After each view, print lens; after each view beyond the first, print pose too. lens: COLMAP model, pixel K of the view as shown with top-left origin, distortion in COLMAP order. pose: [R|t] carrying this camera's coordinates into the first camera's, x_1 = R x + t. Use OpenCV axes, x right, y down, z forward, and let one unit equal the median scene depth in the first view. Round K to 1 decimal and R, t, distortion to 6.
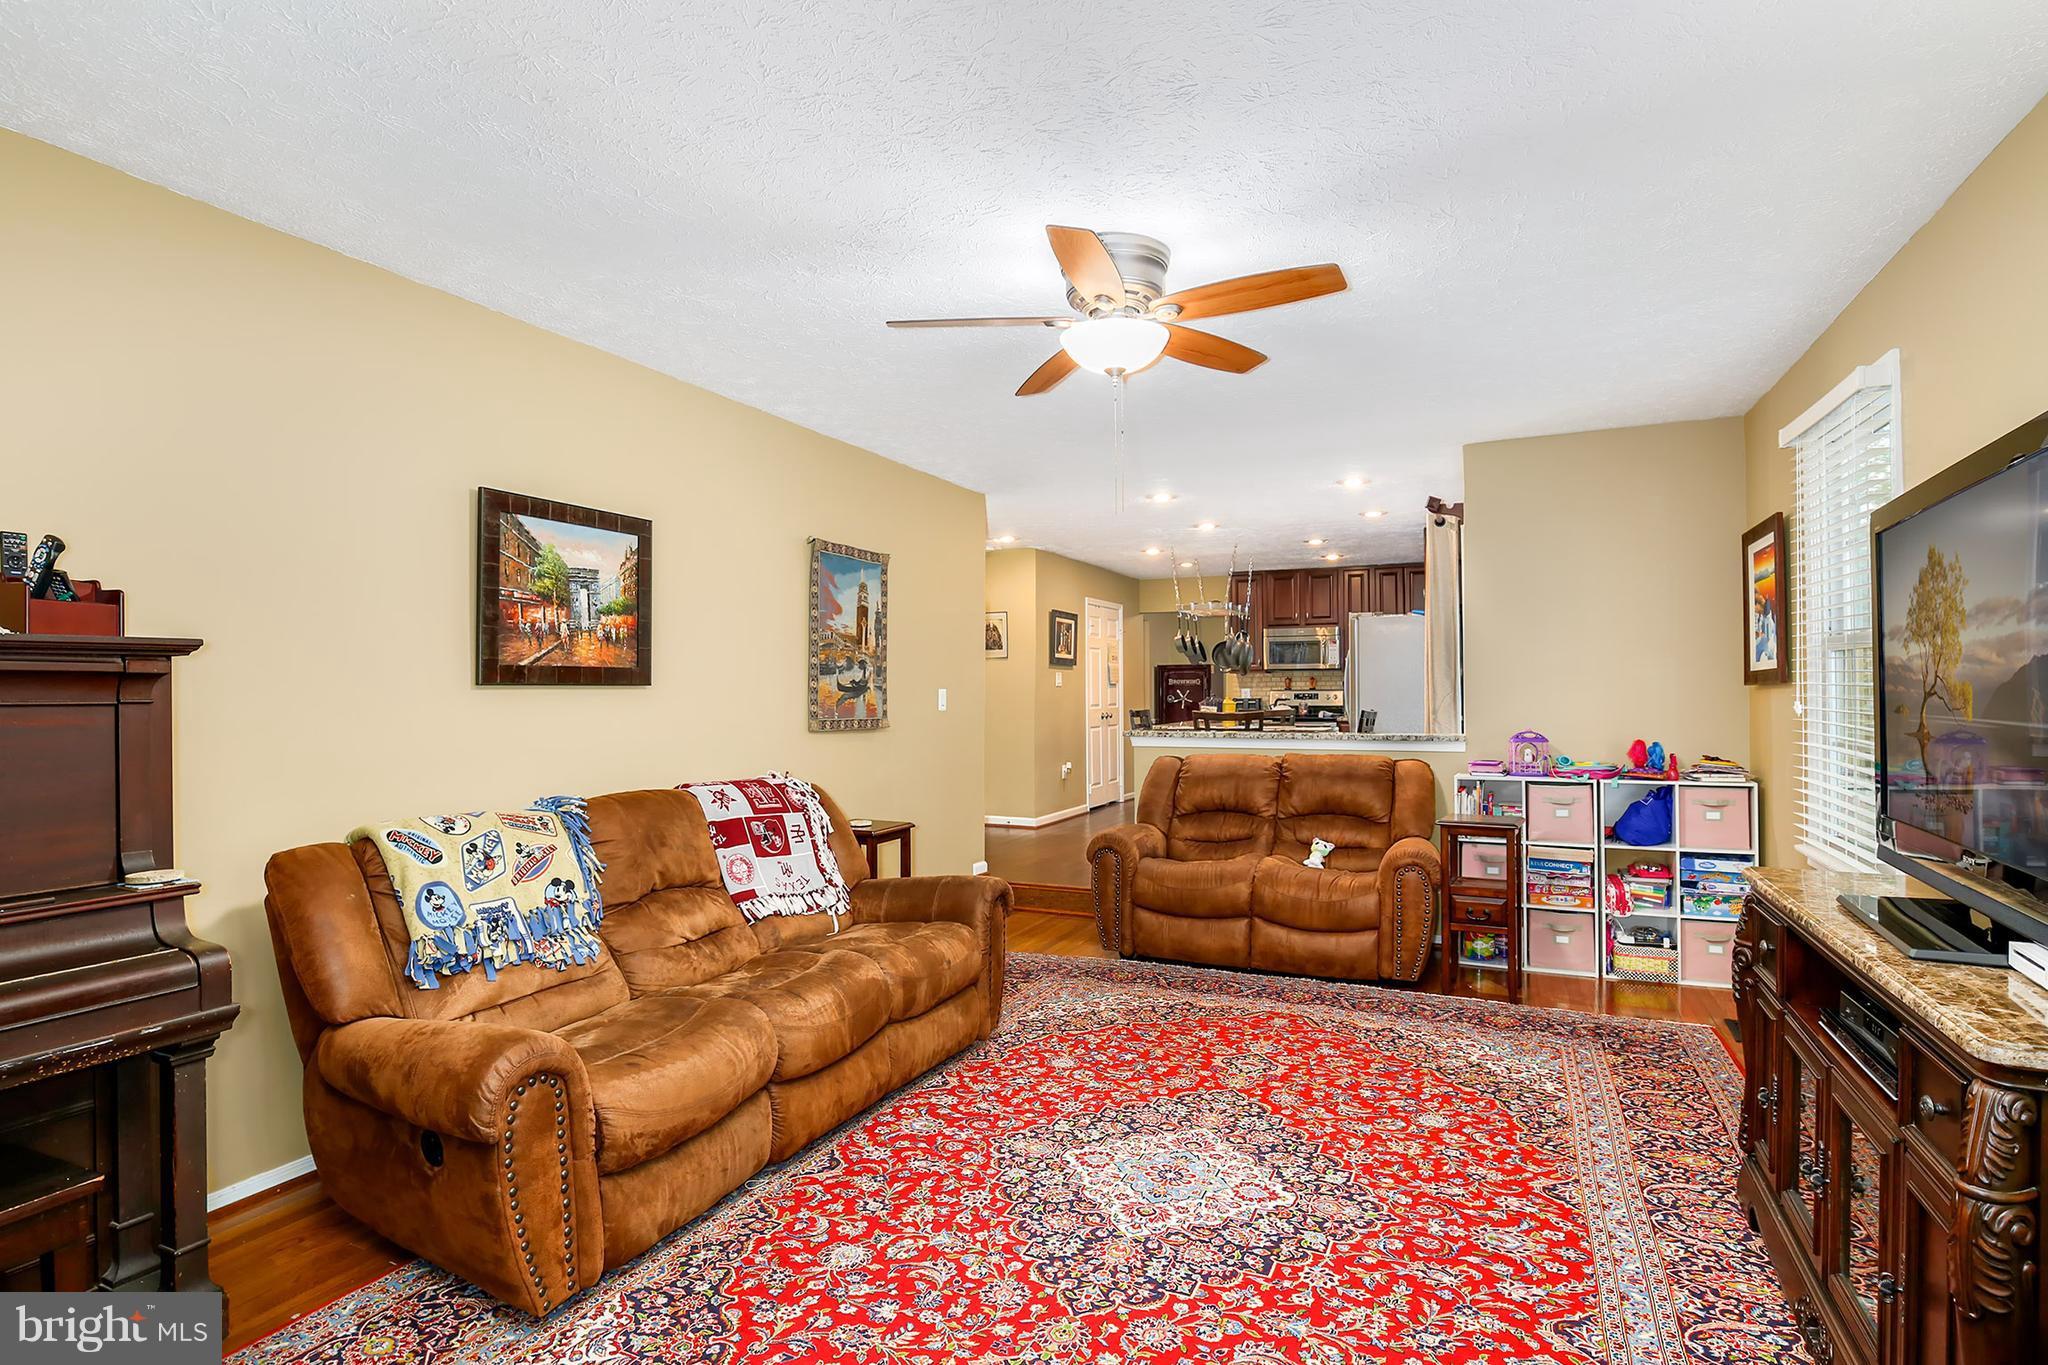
lens RADIAL K [[1028.4, 0, 1026.0], [0, 1028.4, 687.9], [0, 0, 1]] dist [-0.023767, 0.000896]
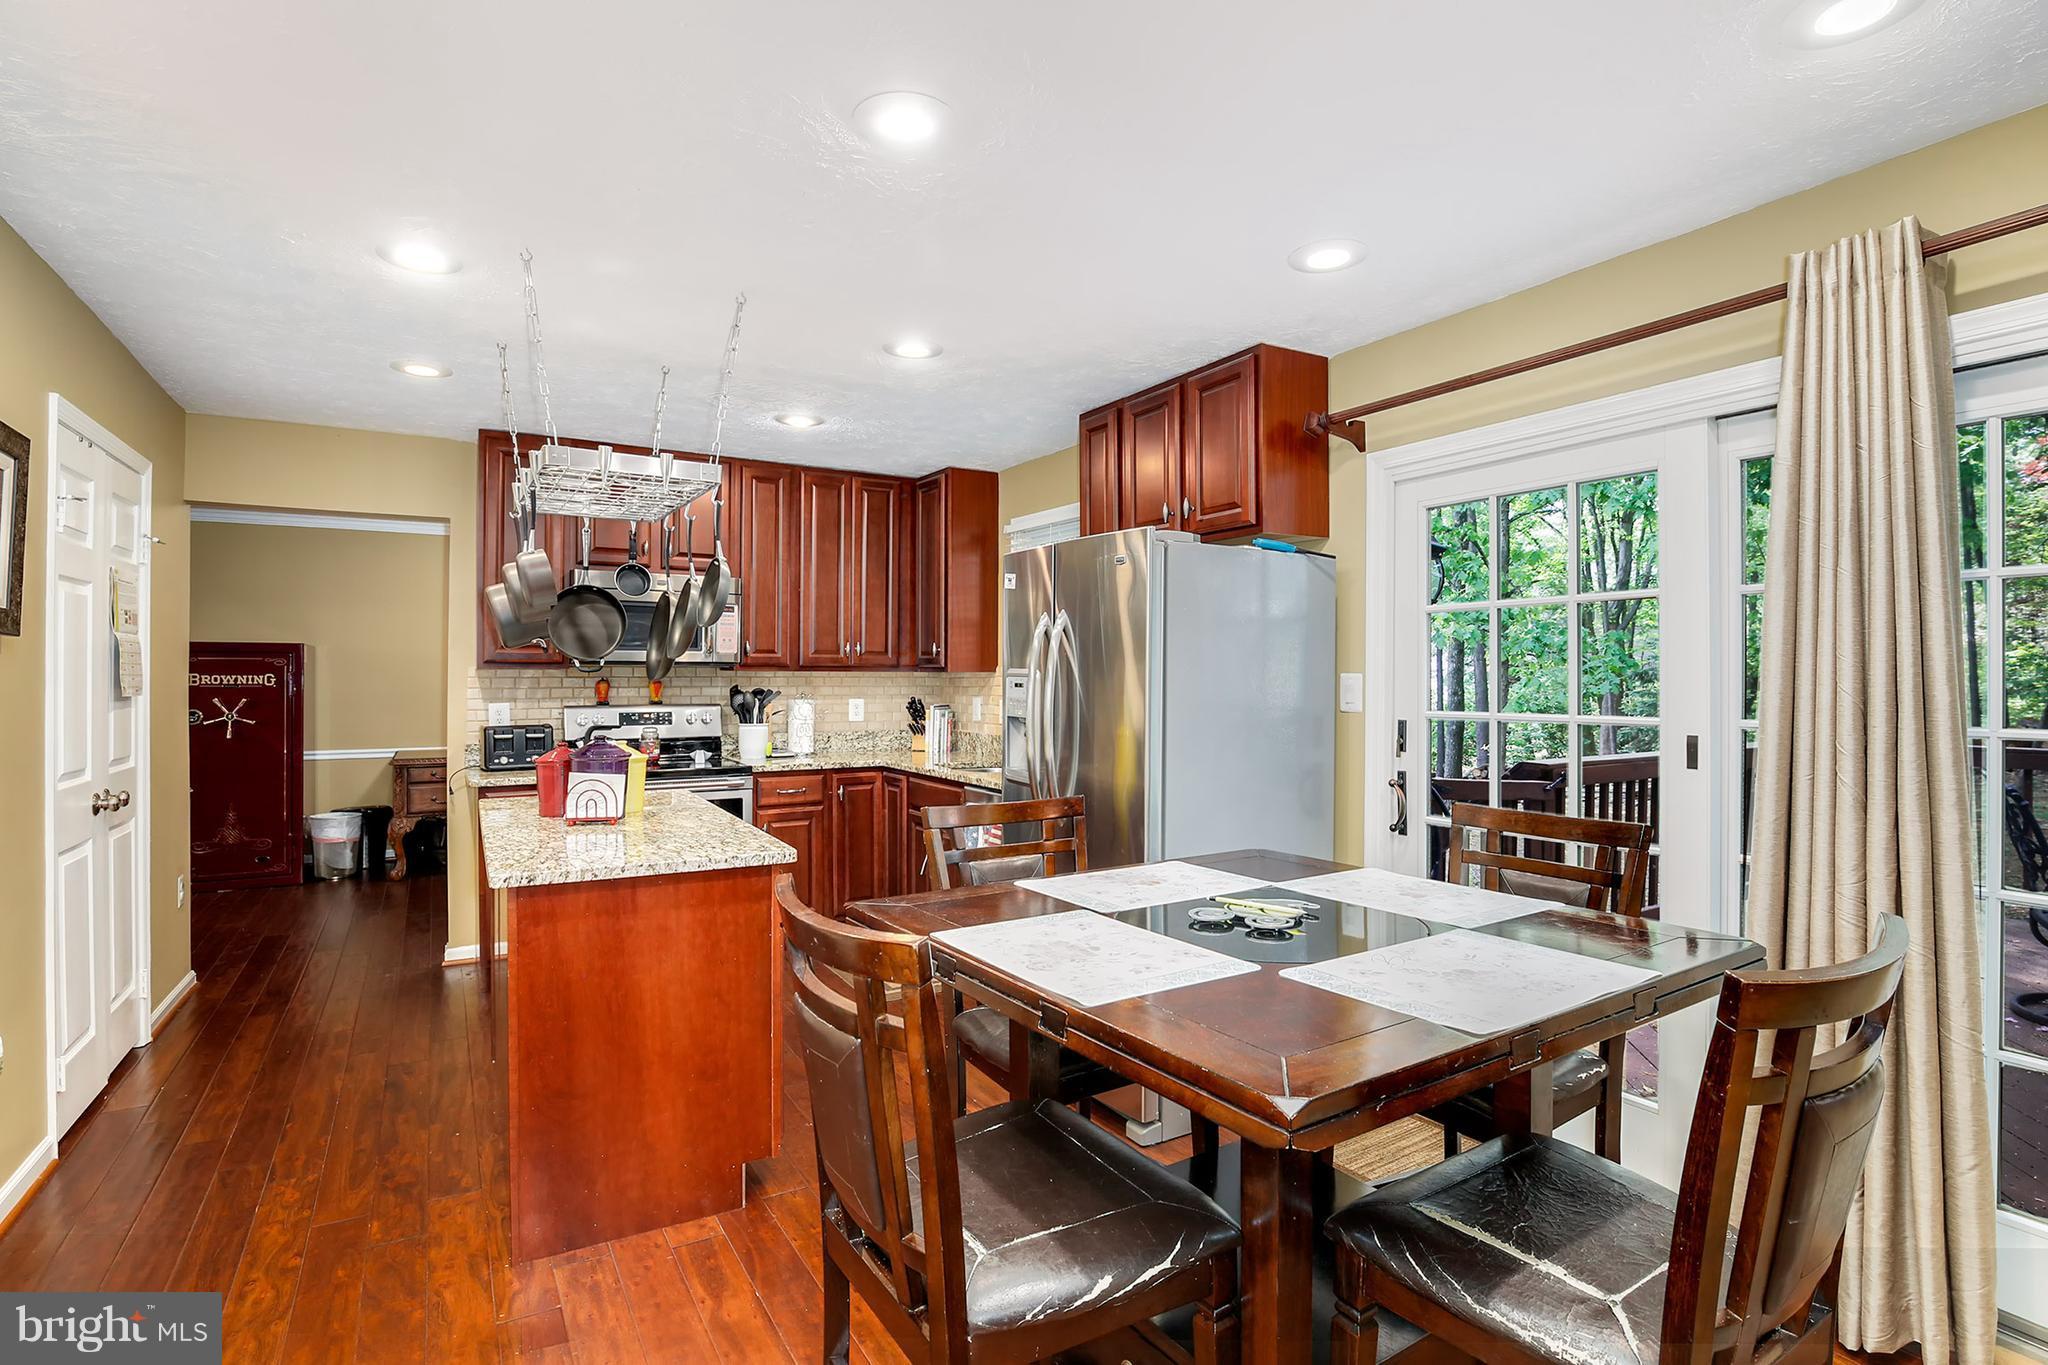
lens RADIAL K [[978.1, 0, 1027.6], [0, 978.1, 666.7], [0, 0, 1]] dist [-0.035818, 0.007727]
pose [[0.554400, 0.011869, 0.832166, -0.017875], [-0.007121, 0.999929, -0.009518, -0.038904], [-0.832220, -0.000649, 0.554445, 1.812073]]
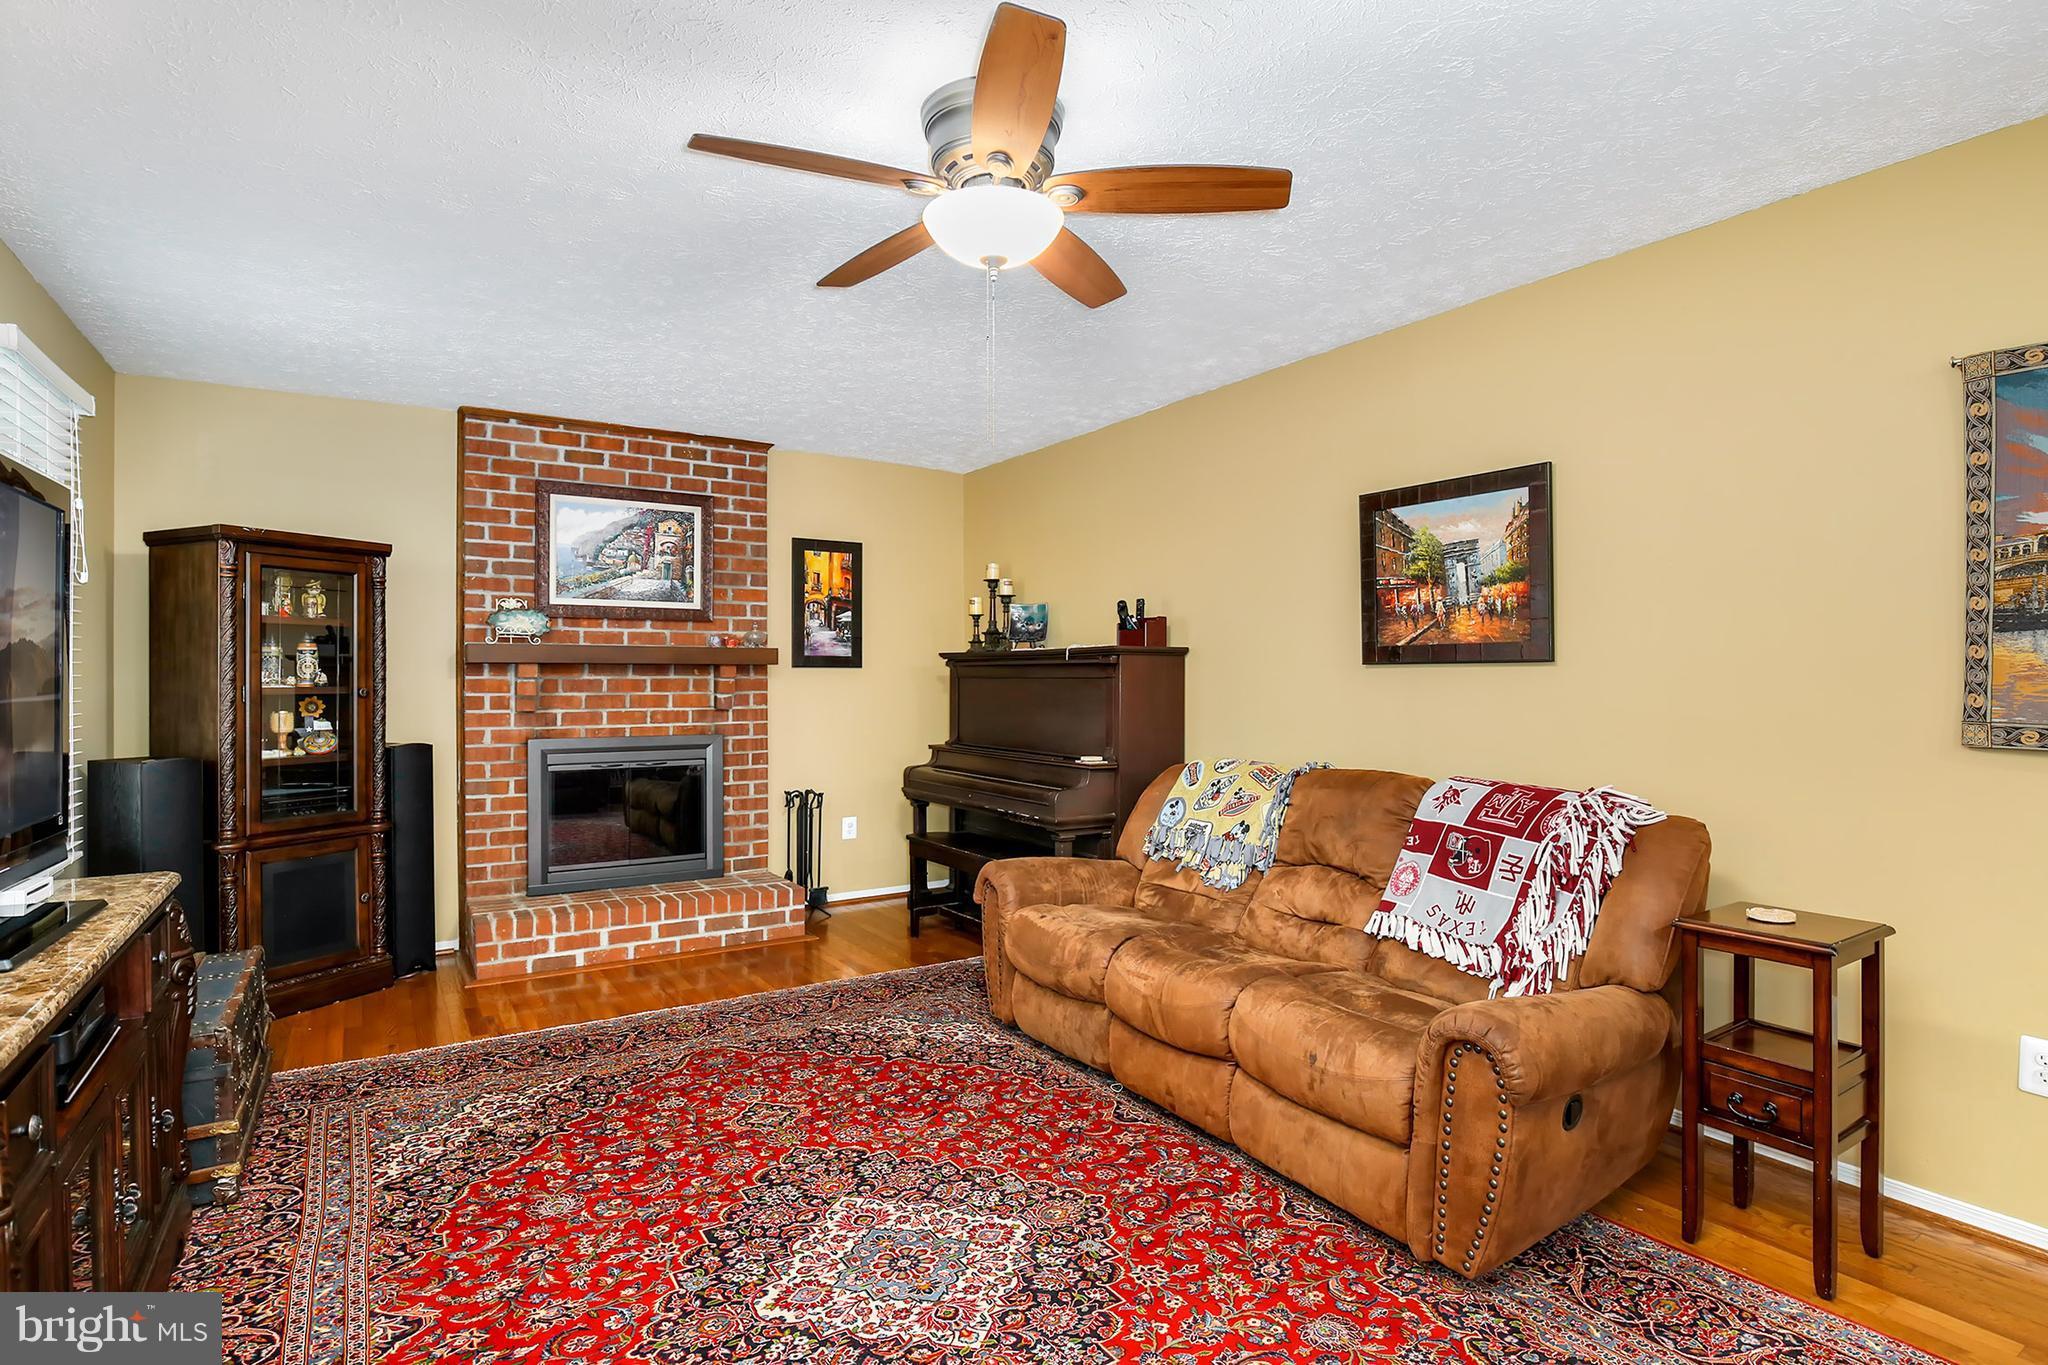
lens RADIAL K [[1030.5, 0, 1032.1], [0, 1030.5, 671.7], [0, 0, 1]] dist [-0.023216, 0.001235]
pose [[-0.532967, 0.003912, -0.846127, 0.616142], [0.009936, 0.999949, -0.001635, 0.003276], [0.846077, -0.009279, -0.532979, 1.208747]]
